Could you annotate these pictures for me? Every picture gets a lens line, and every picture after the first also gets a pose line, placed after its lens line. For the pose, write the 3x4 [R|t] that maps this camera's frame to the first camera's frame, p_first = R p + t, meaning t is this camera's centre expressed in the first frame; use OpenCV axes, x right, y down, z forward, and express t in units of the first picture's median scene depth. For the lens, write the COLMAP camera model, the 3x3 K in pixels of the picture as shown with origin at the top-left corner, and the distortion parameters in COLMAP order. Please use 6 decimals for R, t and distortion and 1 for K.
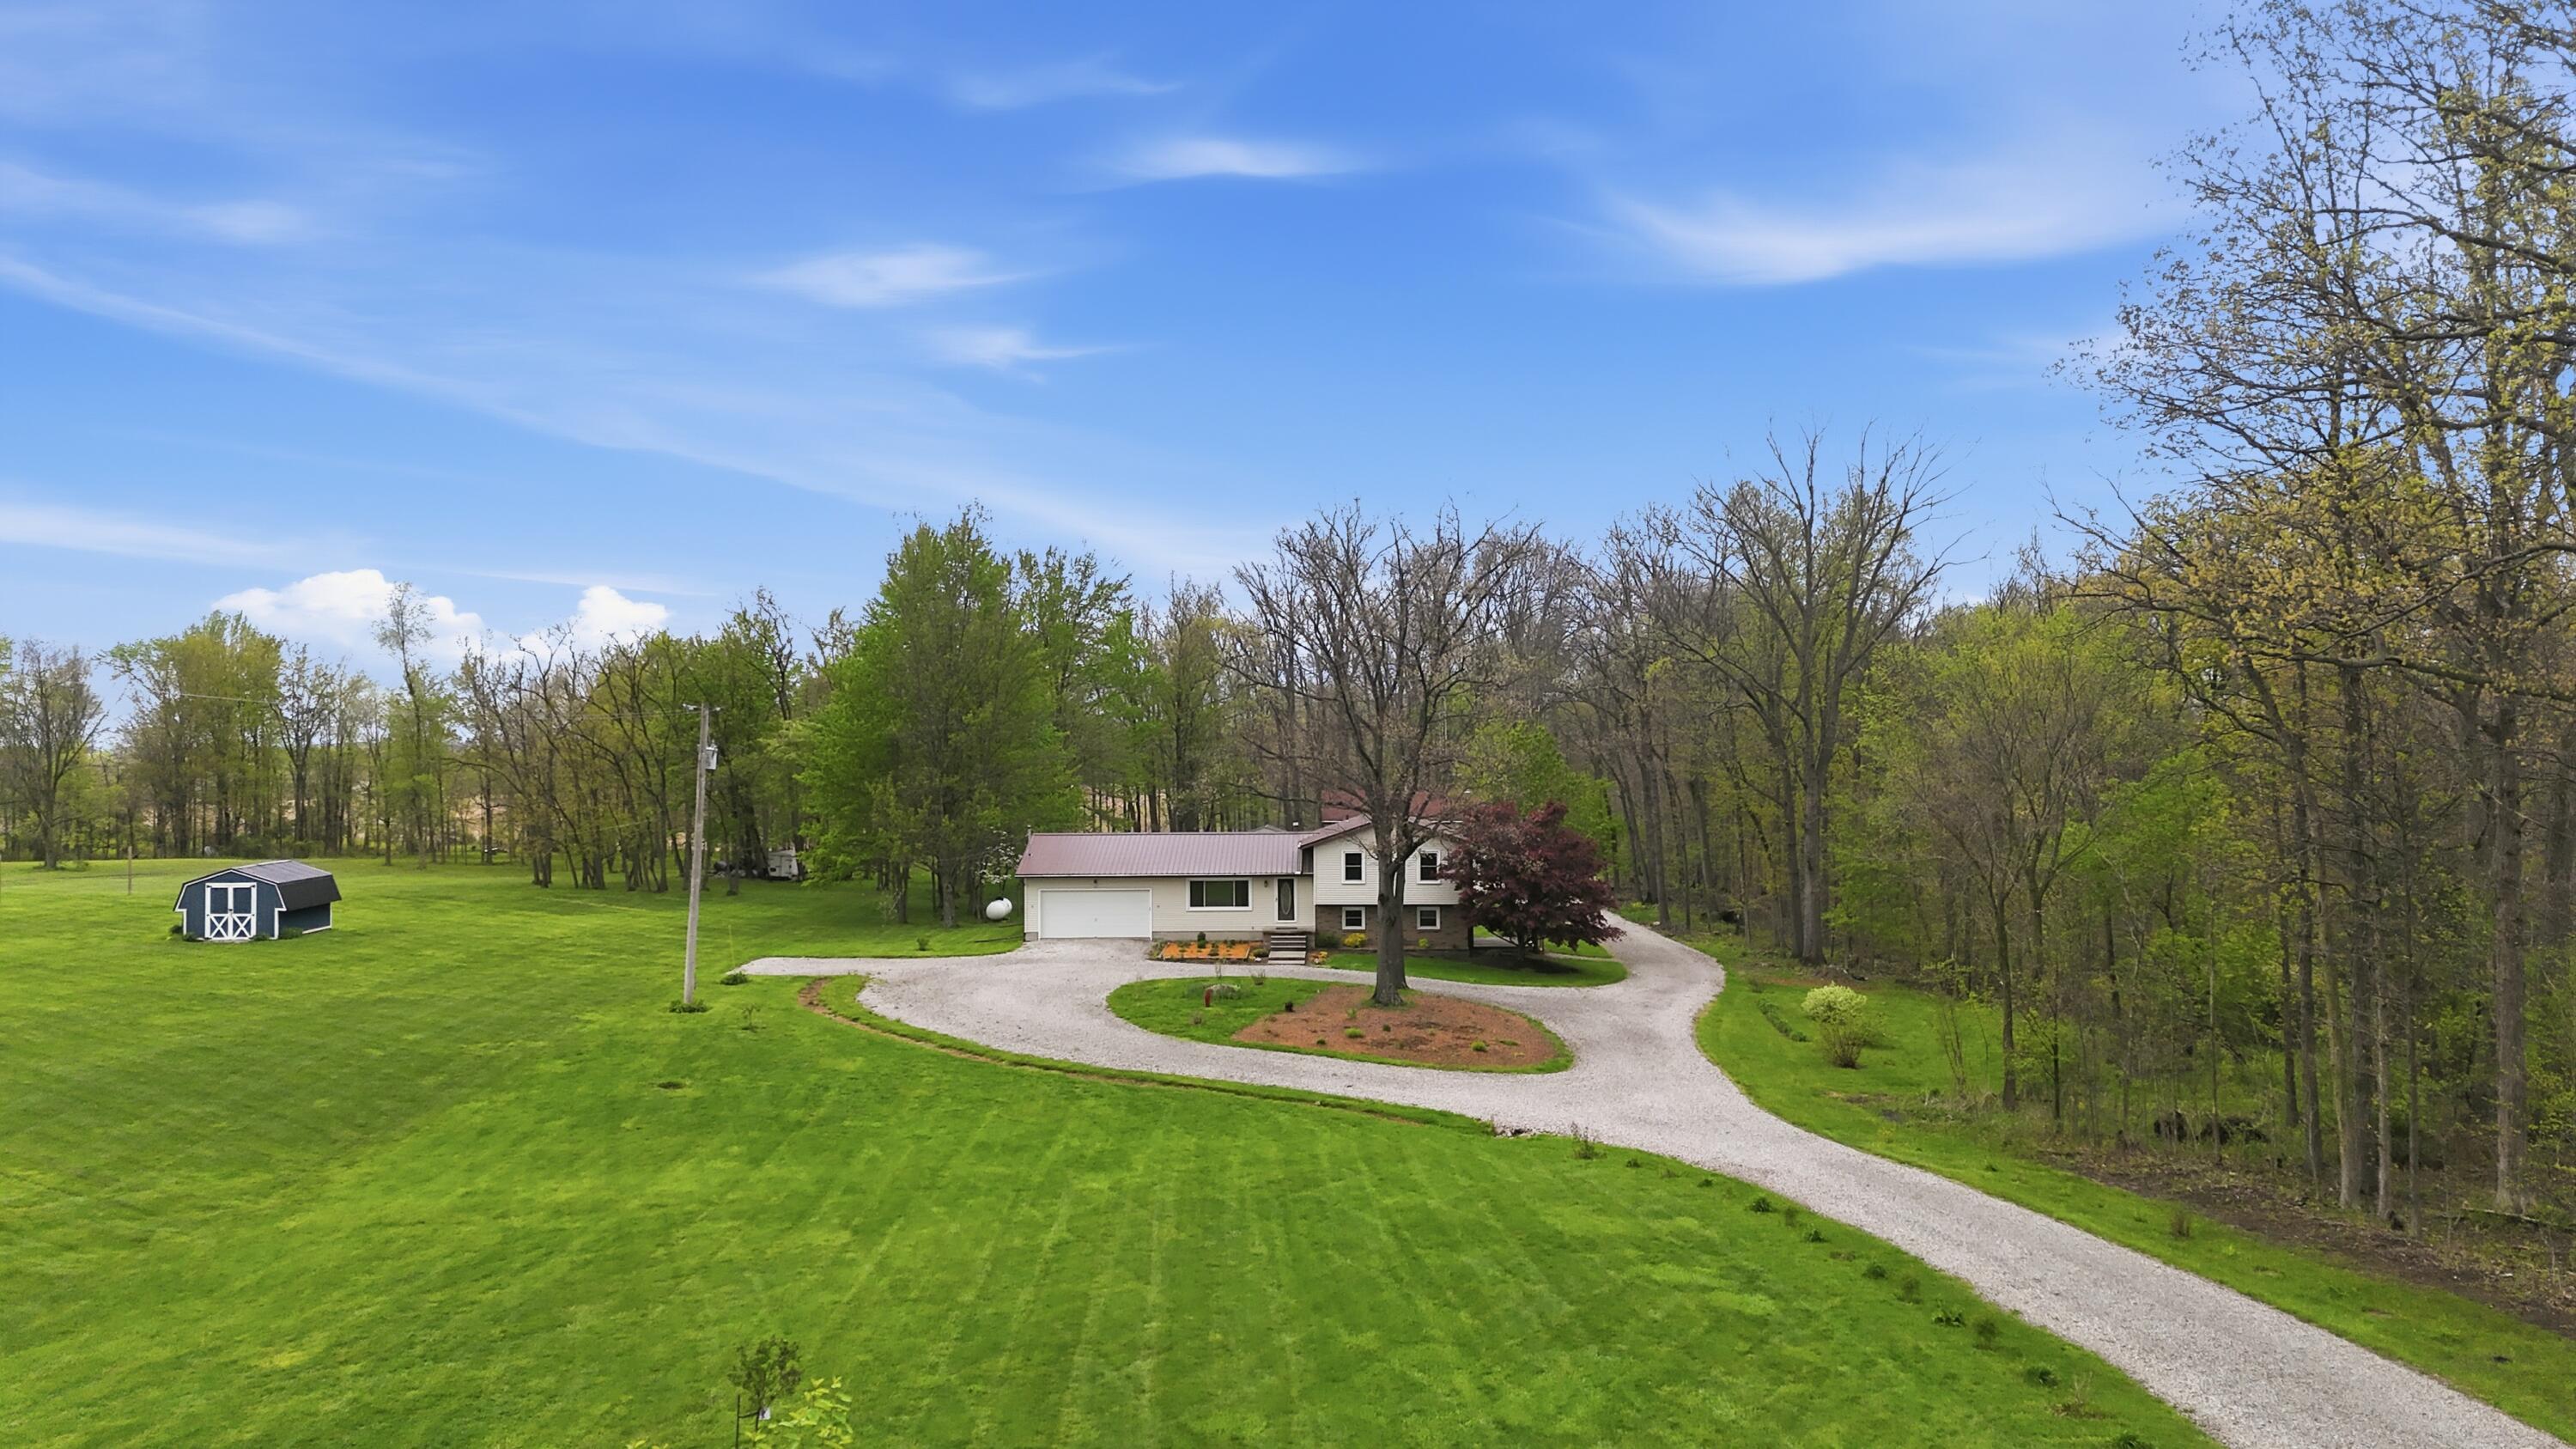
lens RADIAL K [[1868.3, 0, 1288.0], [0, 1868.3, 724.5], [0, 0, 1]] dist [0.096636, -0.138260]
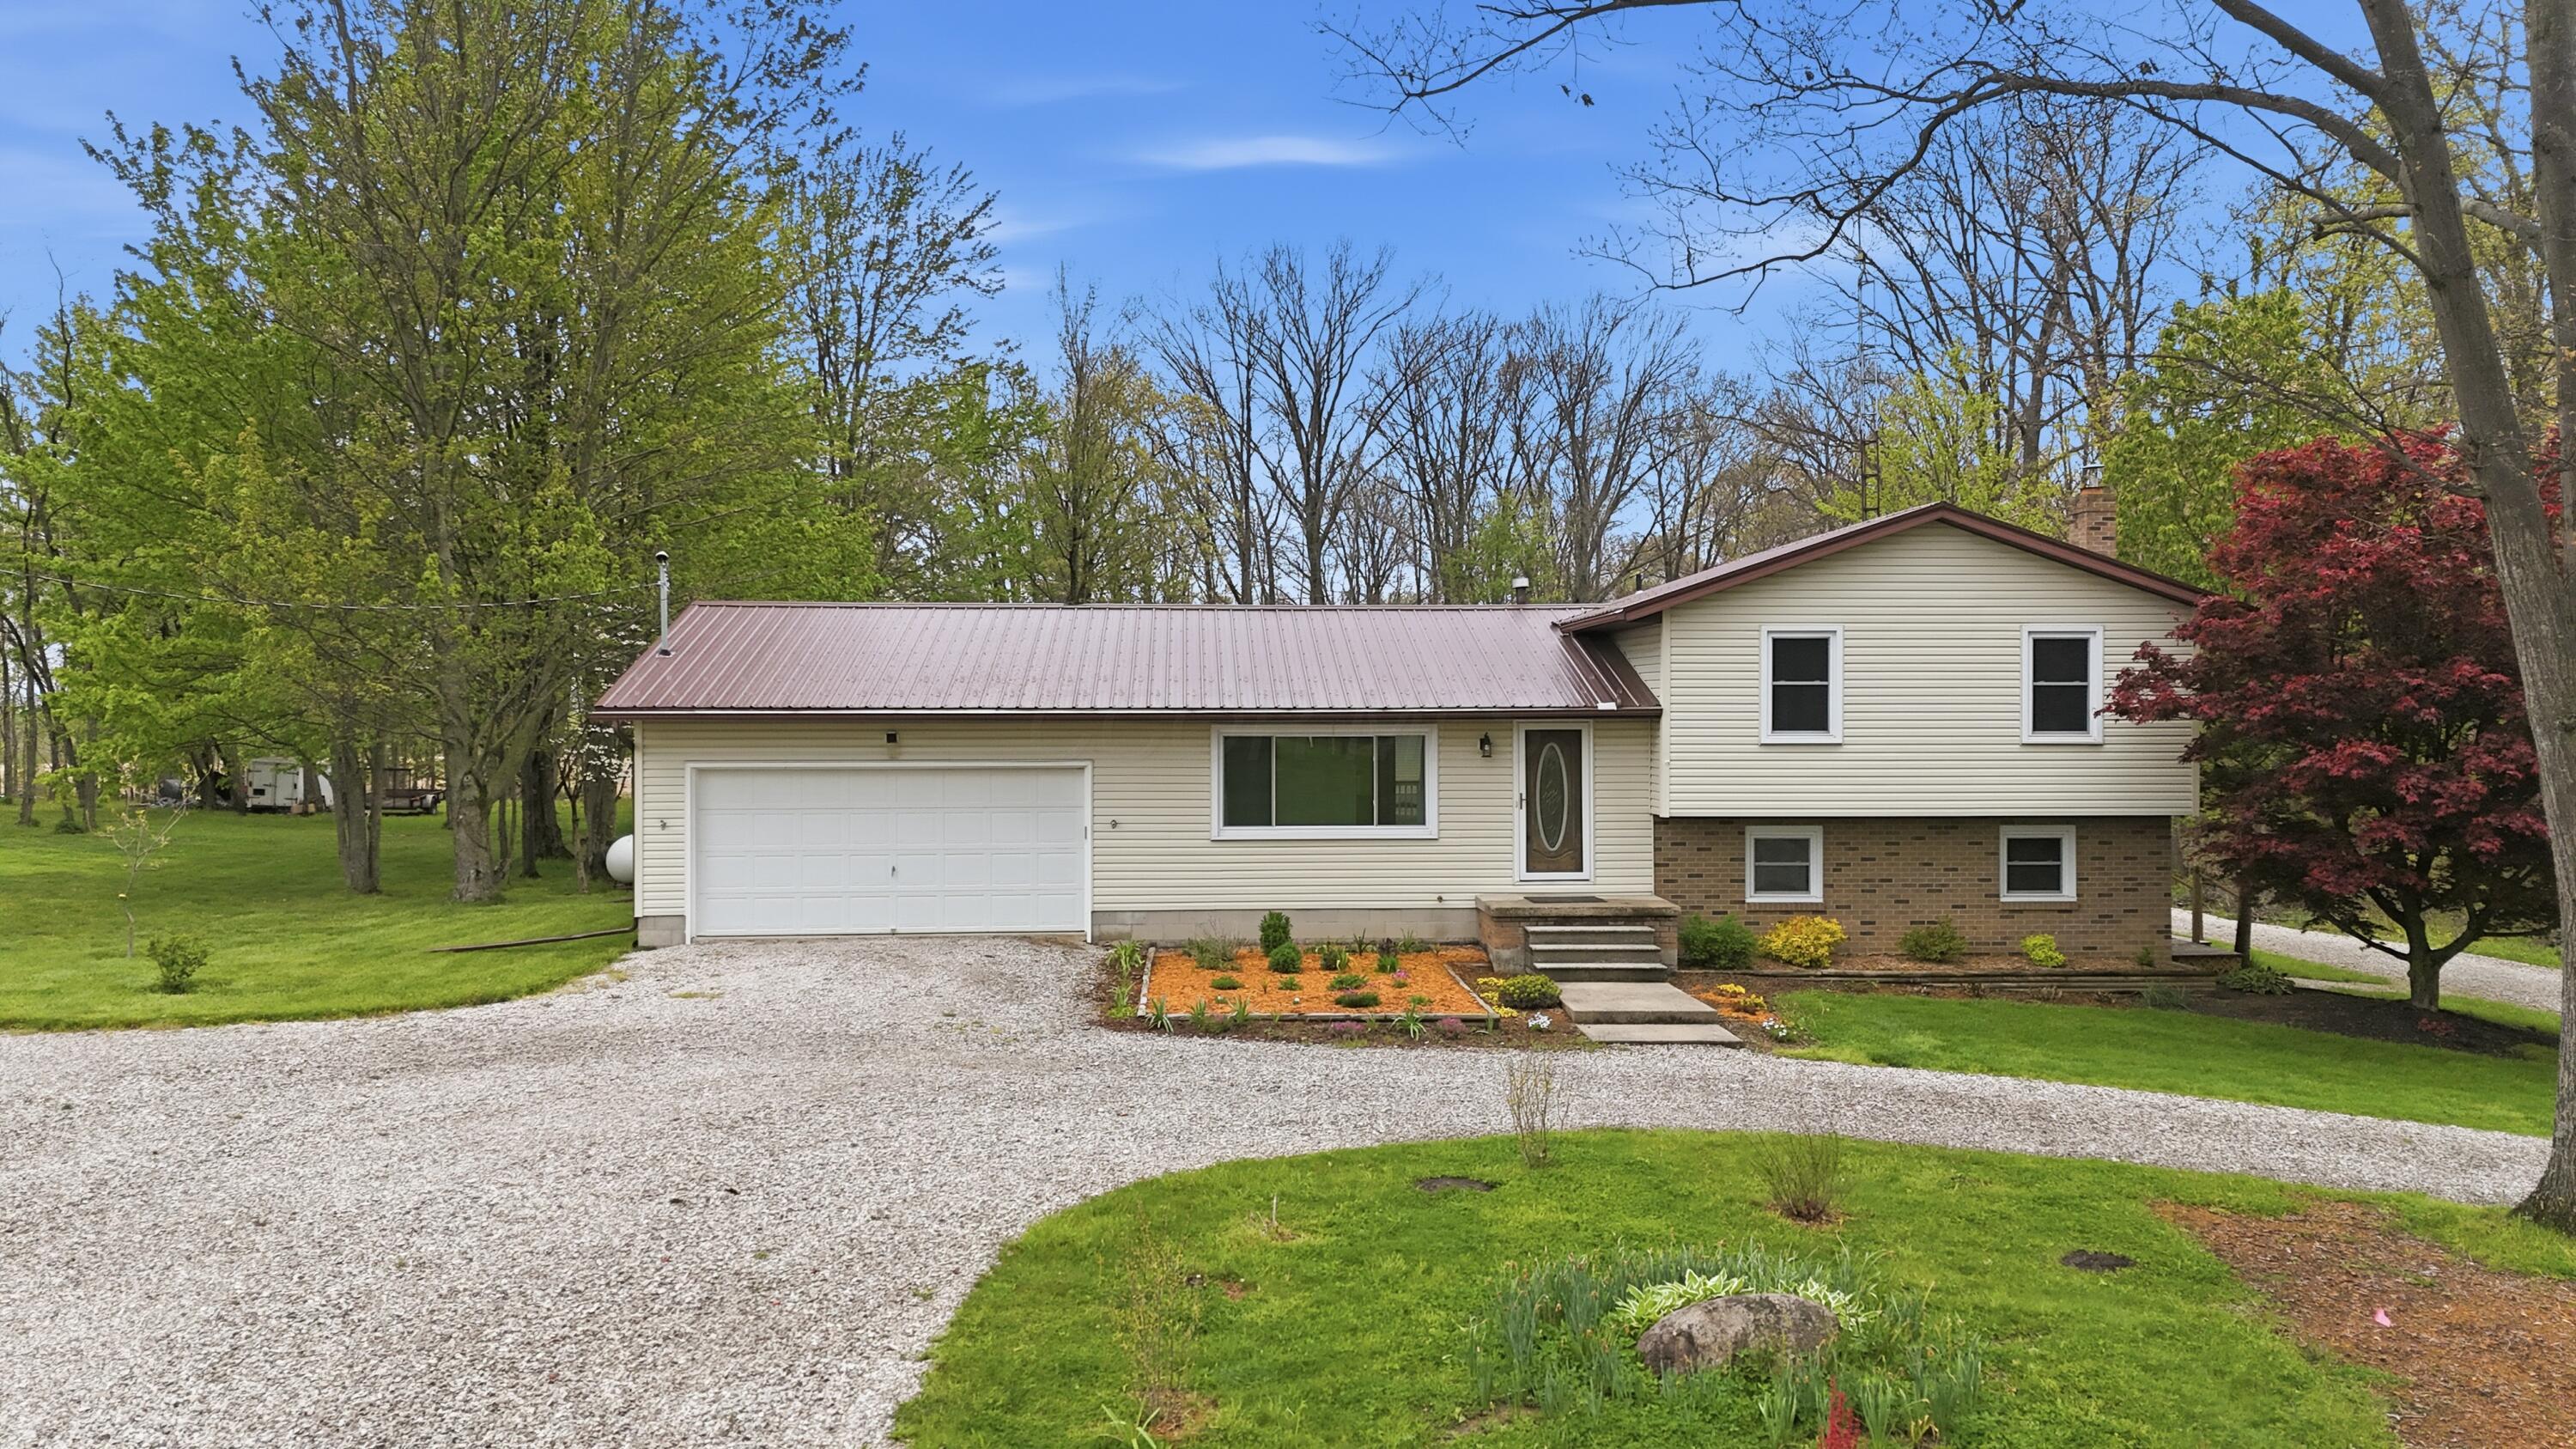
lens RADIAL K [[1868.3, 0, 1288.0], [0, 1868.3, 724.5], [0, 0, 1]] dist [0.096636, -0.138260]
pose [[0.996444, 0.003741, 0.084179, -0.067086], [-0.004544, 0.999946, 0.009345, 0.079458], [-0.084140, -0.009694, 0.996407, 0.715917]]
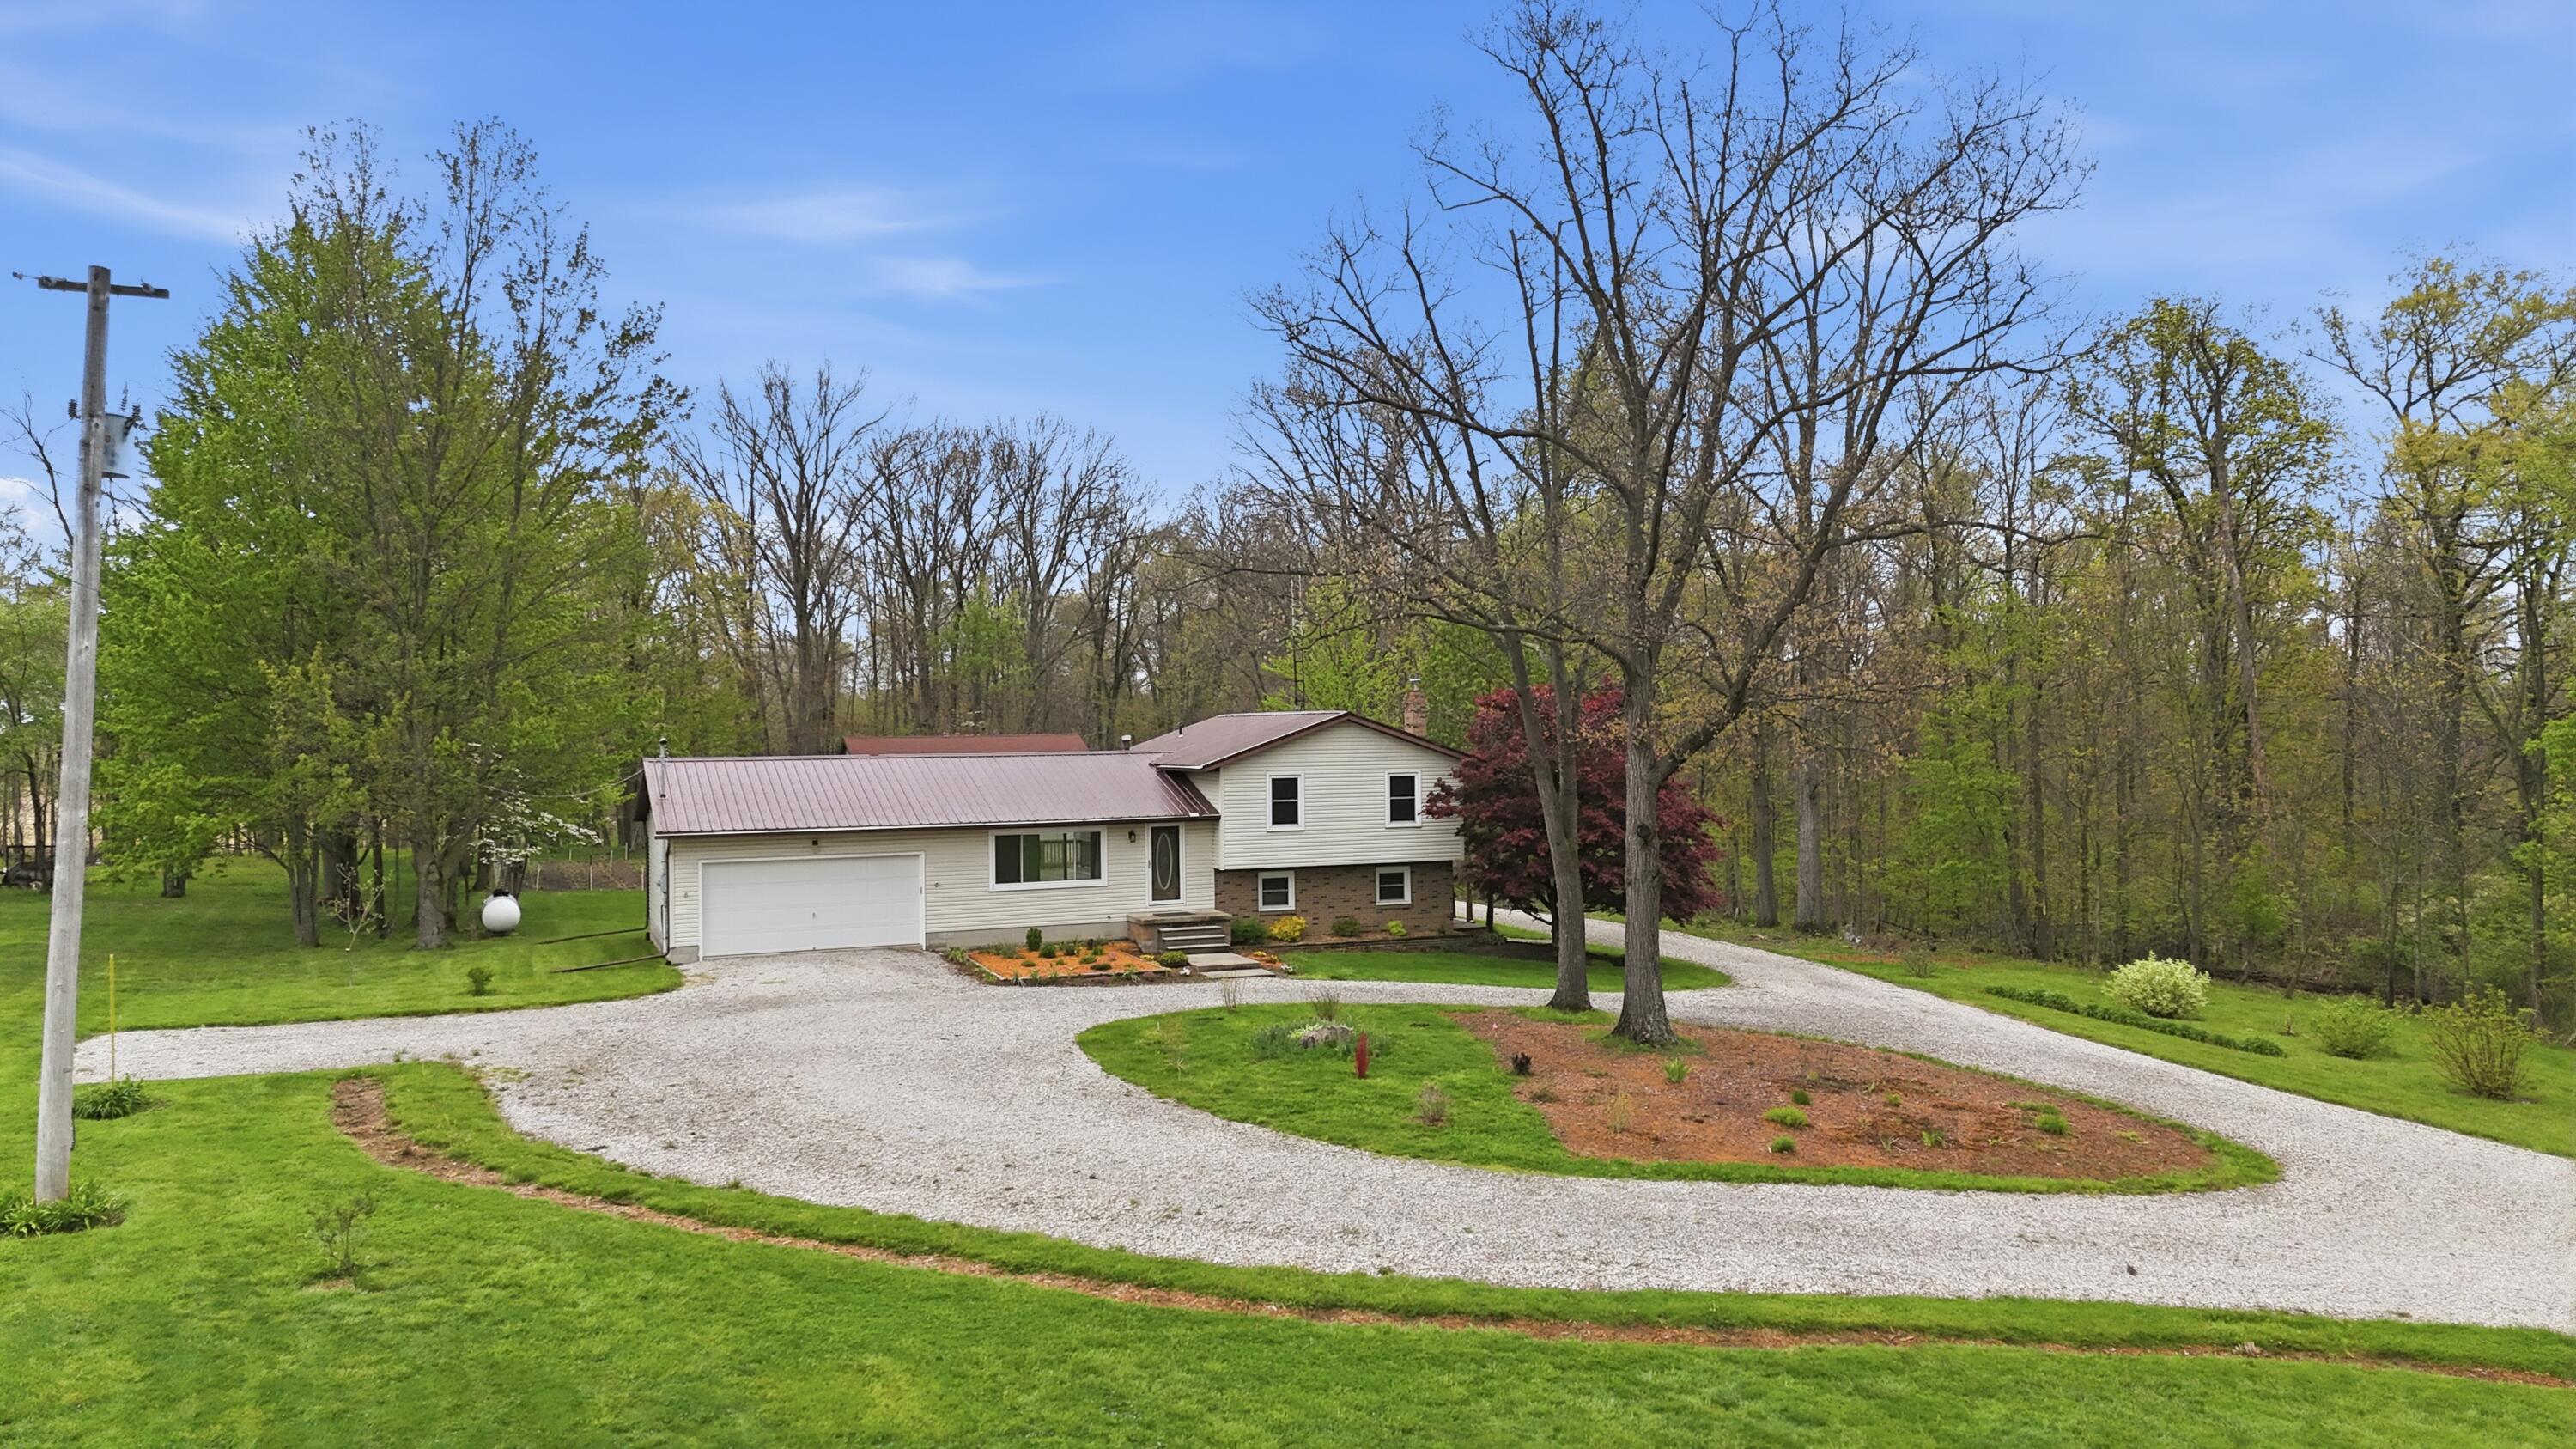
lens RADIAL K [[1868.3, 0, 1288.0], [0, 1868.3, 724.5], [0, 0, 1]] dist [0.096636, -0.138260]
pose [[0.914471, -0.005622, 0.404614, -0.195897], [0.004574, 0.999983, 0.003556, 0.050044], [-0.404627, -0.001401, 0.914481, 0.470915]]
